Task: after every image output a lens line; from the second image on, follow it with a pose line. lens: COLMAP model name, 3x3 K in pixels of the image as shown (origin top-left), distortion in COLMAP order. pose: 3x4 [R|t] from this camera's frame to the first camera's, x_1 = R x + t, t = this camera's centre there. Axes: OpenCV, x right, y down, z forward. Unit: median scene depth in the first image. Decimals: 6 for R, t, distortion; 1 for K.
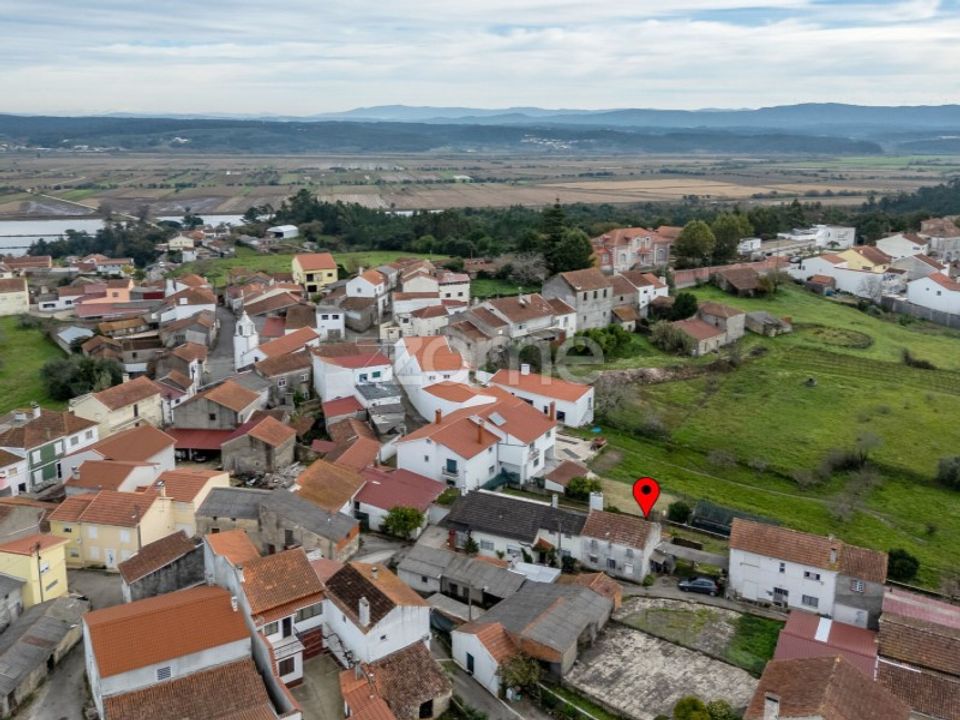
lens RADIAL K [[810.6, 0, 504.7], [0, 810.6, 358.6], [0, 0, 1]] dist [0.105029, -0.125380]
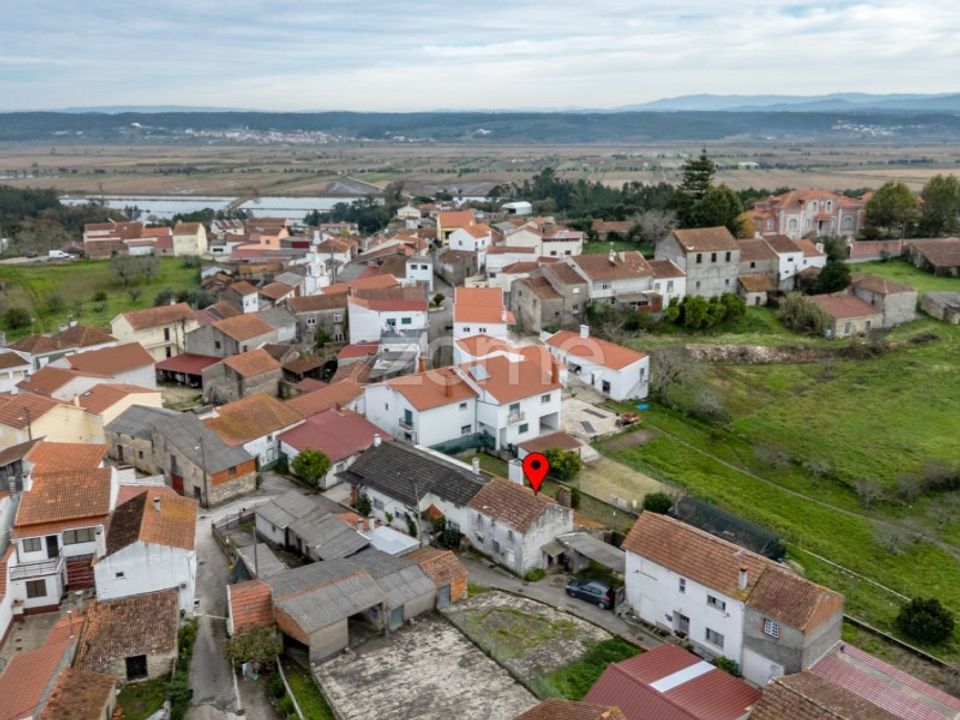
lens RADIAL K [[810.6, 0, 504.7], [0, 810.6, 358.6], [0, 0, 1]] dist [0.105029, -0.125380]
pose [[0.939472, 0.086418, -0.331547, 0.203406], [-0.083004, 0.996249, 0.024474, 0.024095], [0.332419, 0.004527, 0.943121, 0.128306]]
